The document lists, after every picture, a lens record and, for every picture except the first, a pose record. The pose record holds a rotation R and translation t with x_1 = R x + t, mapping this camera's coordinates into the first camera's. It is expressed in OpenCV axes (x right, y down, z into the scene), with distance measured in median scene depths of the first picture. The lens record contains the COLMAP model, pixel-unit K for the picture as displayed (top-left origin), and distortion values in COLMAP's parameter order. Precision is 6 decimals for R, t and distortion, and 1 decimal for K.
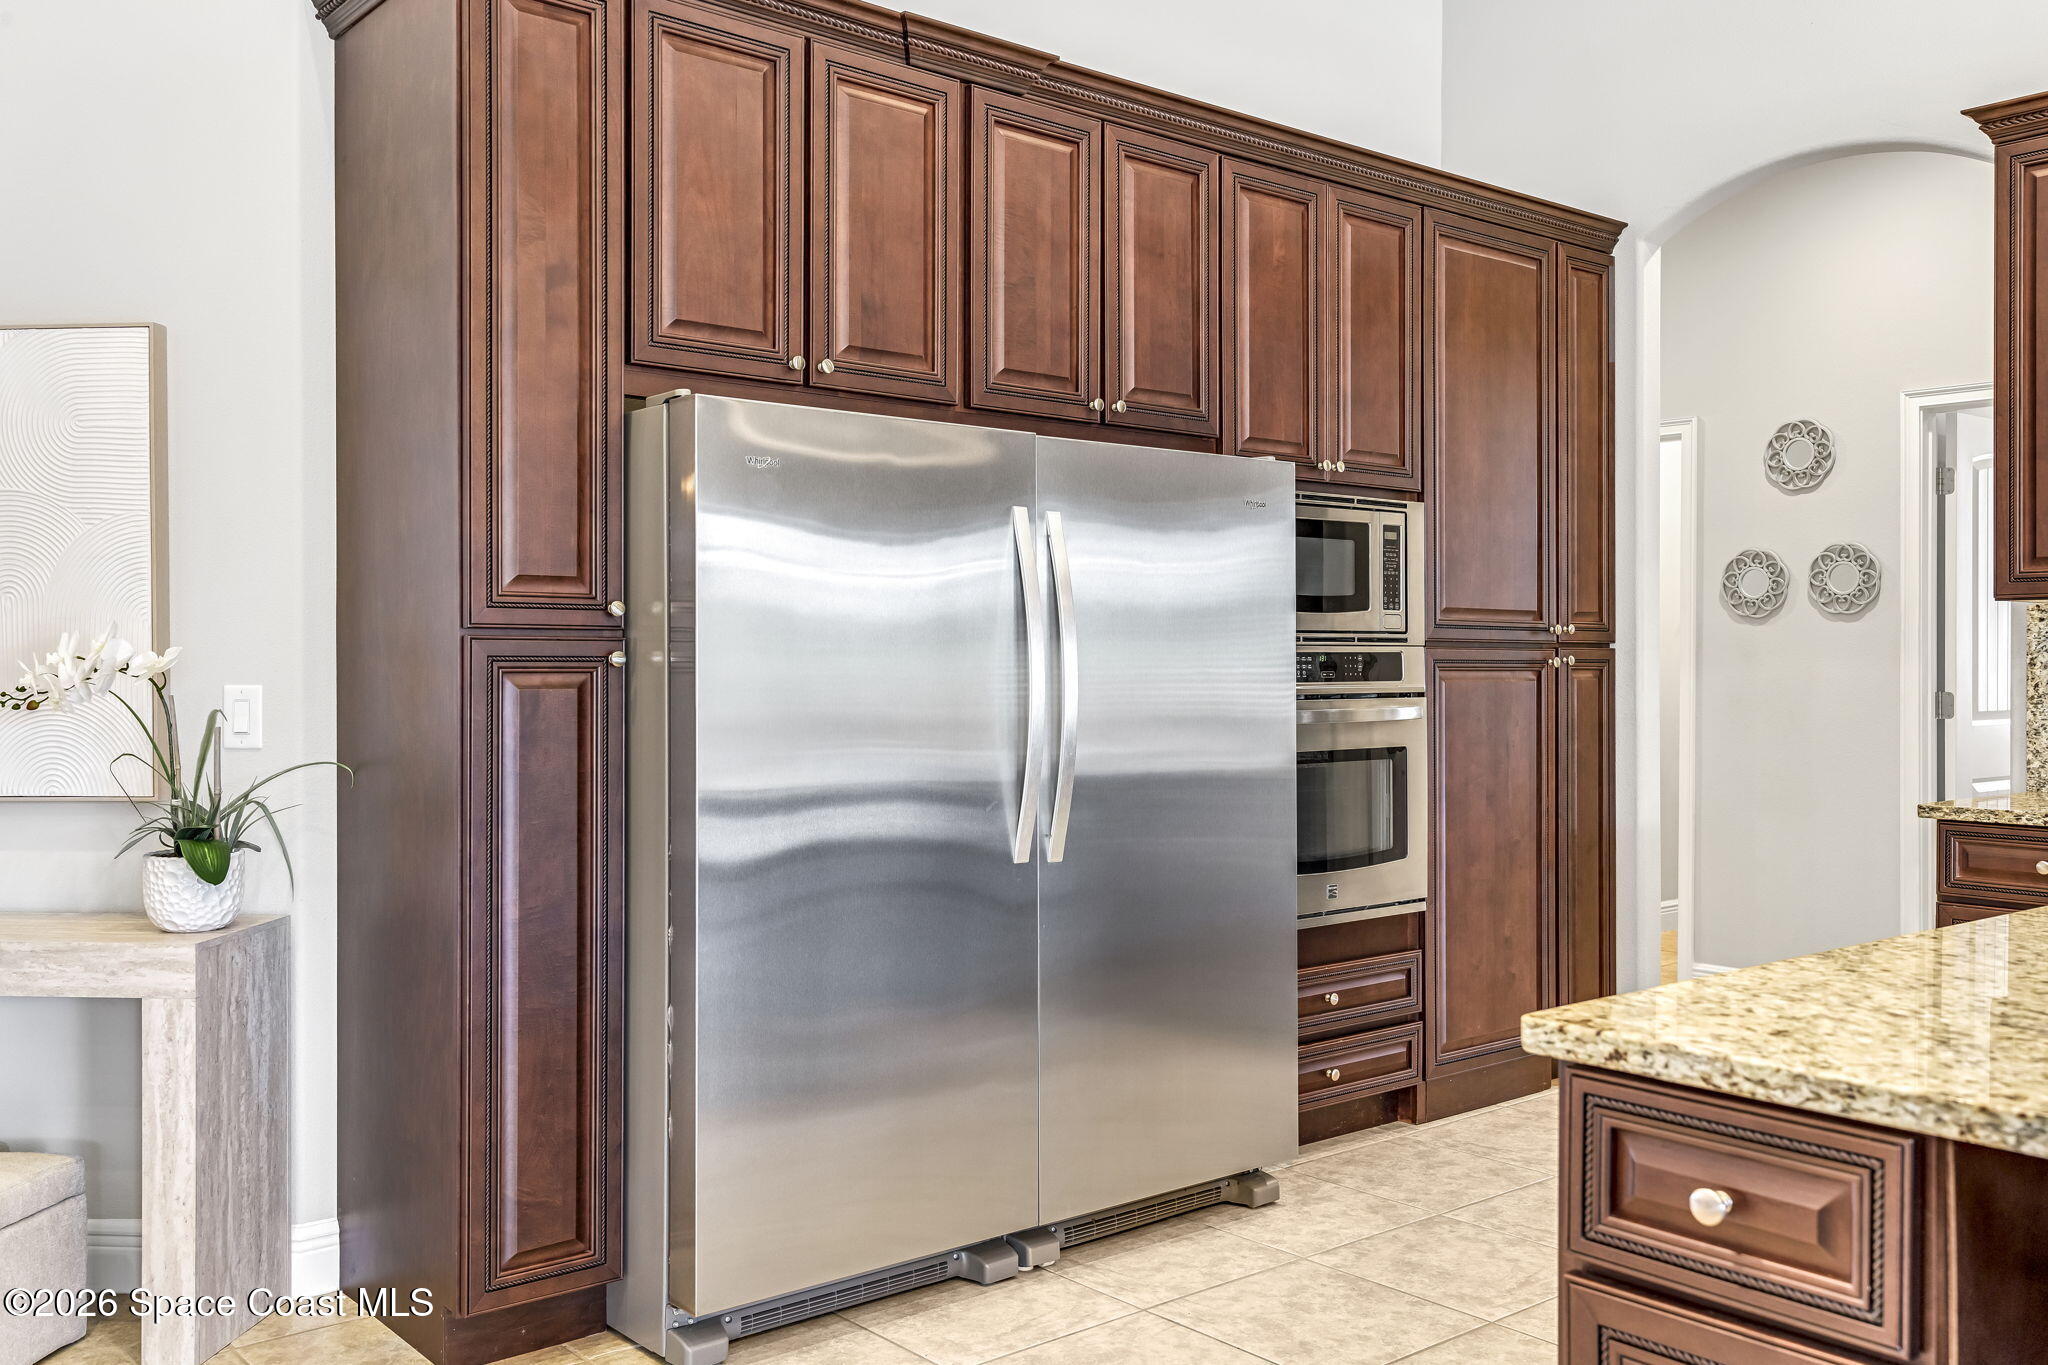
lens RADIAL K [[1757.7, 0, 989.9], [0, 1757.7, 651.0], [0, 0, 1]] dist [0.036913, -0.001372]
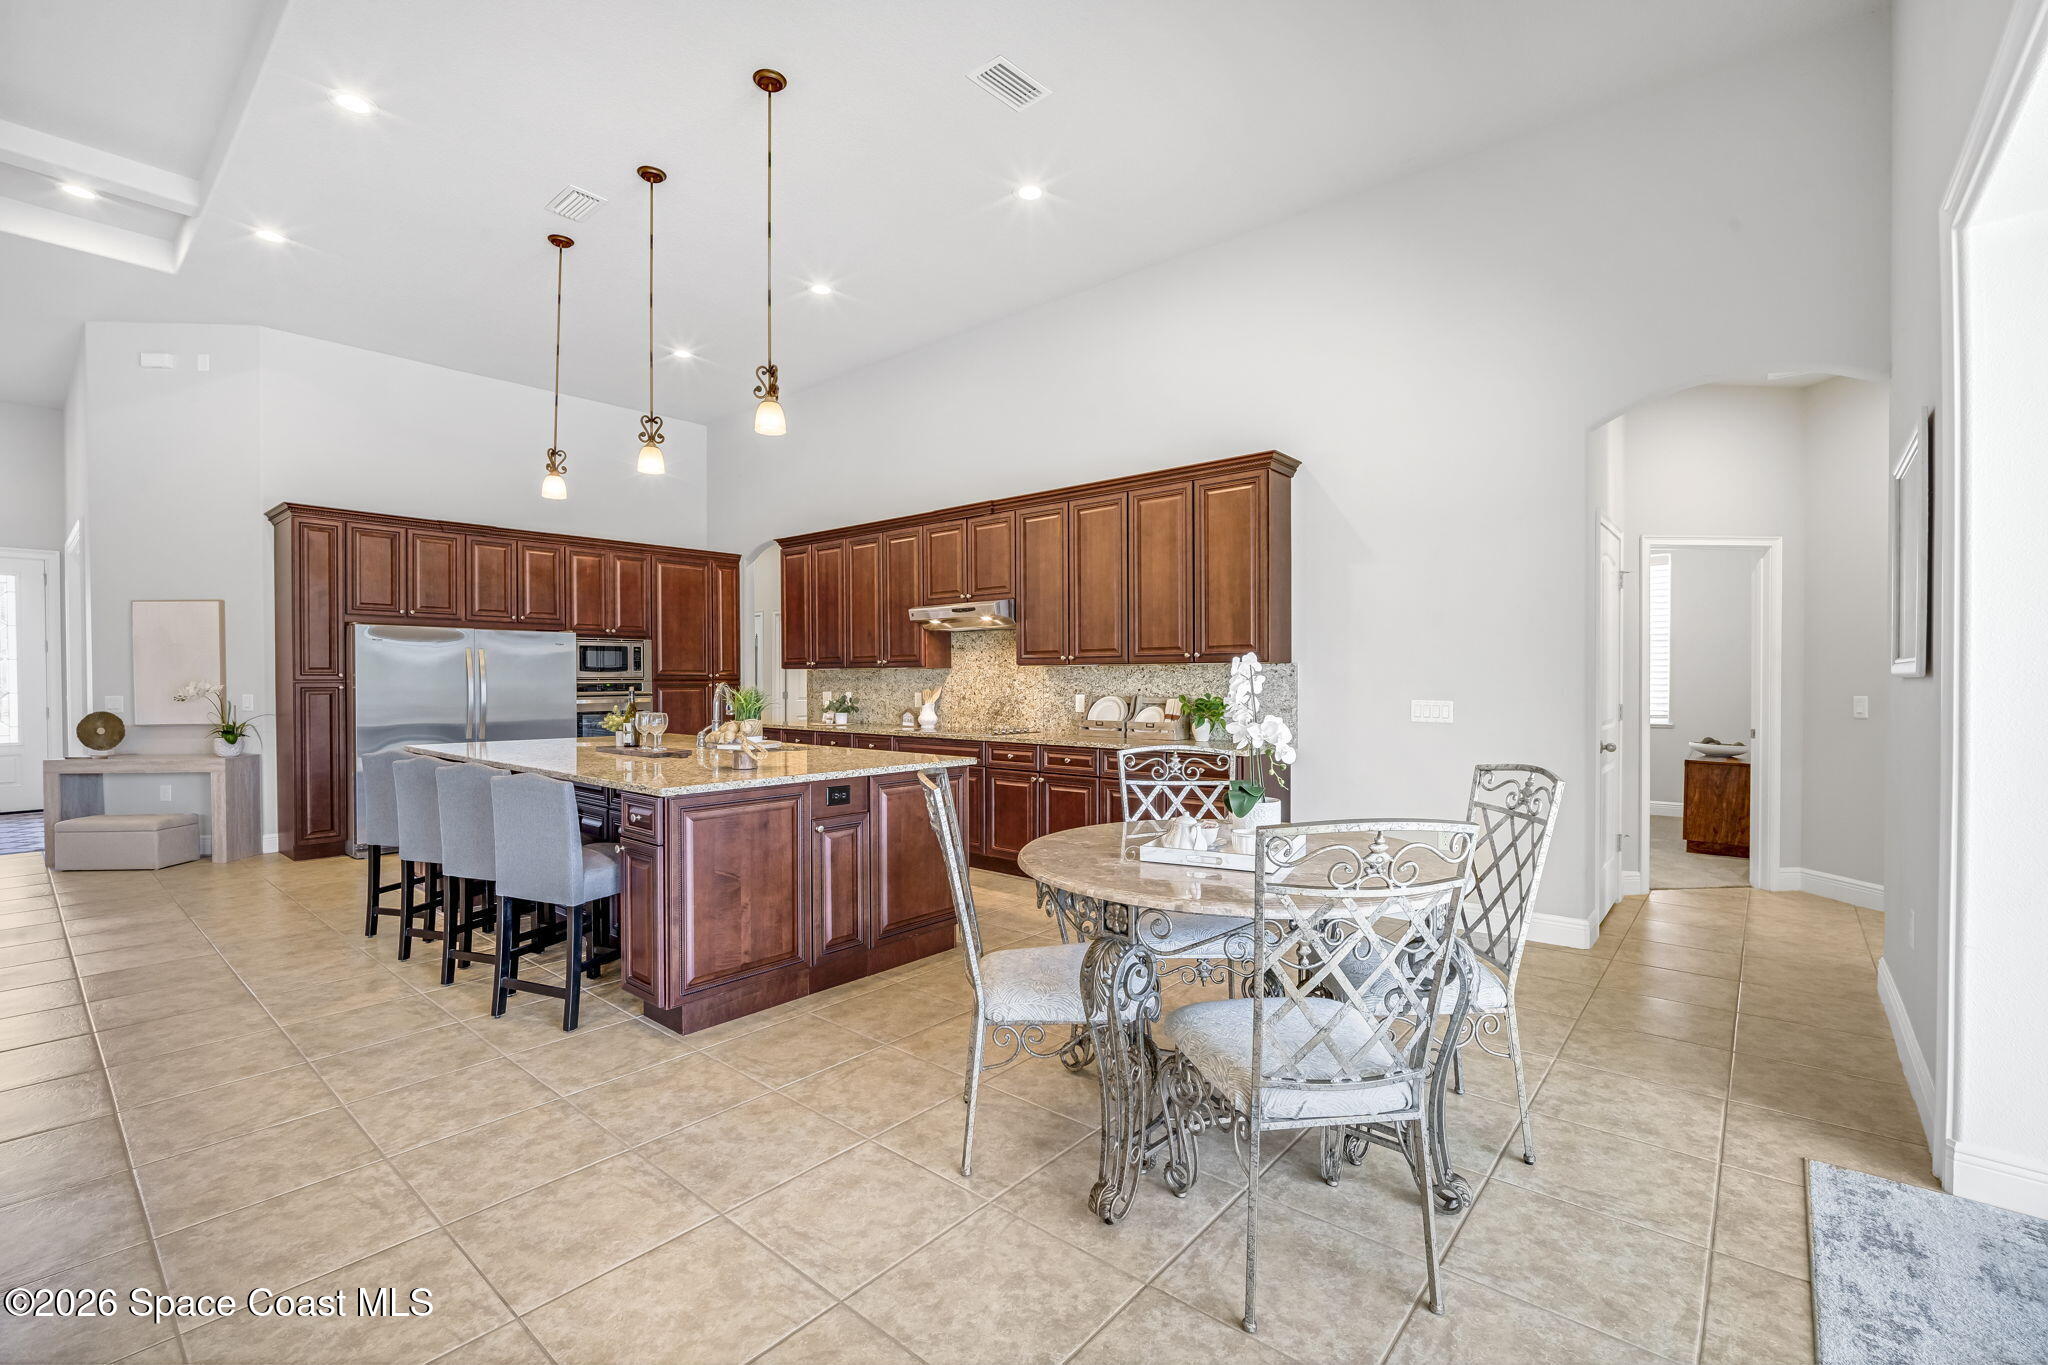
lens RADIAL K [[882.9, 0, 984.6], [0, 882.9, 684.8], [0, 0, 1]] dist [0.000931, 0.000383]
pose [[0.988265, -0.004528, 0.152684, 0.772496], [0.002308, 0.999889, 0.014715, -0.023484], [-0.152734, -0.014190, 0.988166, -1.013356]]
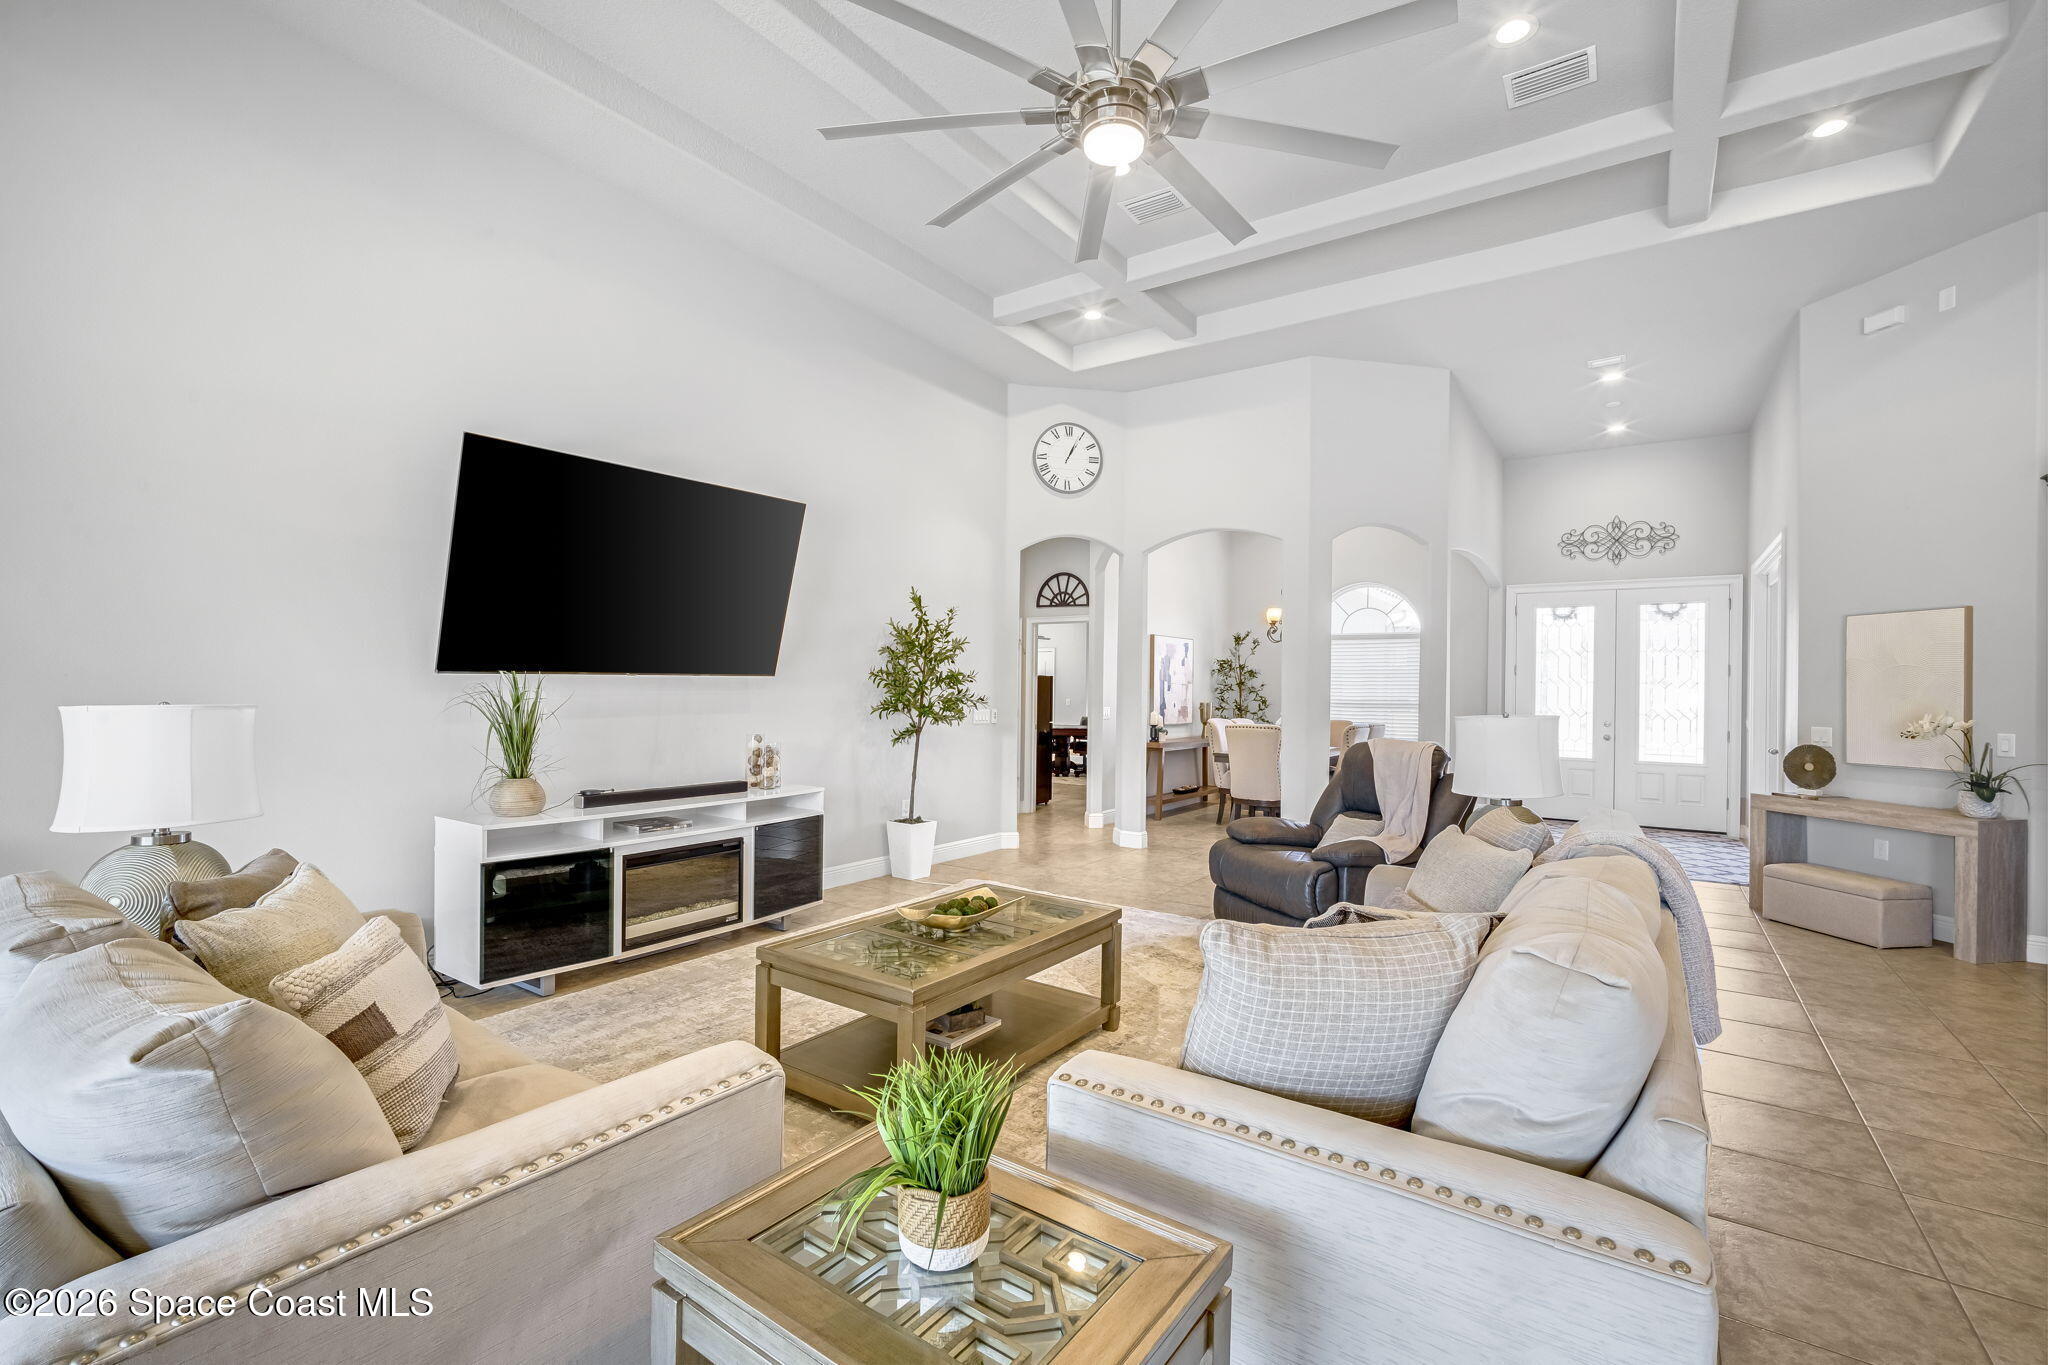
lens RADIAL K [[888.9, 0, 1018.9], [0, 888.9, 685.8], [0, 0, 1]] dist [-0.044733, 0.013885]
pose [[0.260549, 0.003878, -0.965453, 0.416842], [-0.011921, 0.999929, 0.000799, -0.034440], [0.965387, 0.011301, 0.260577, -0.744115]]
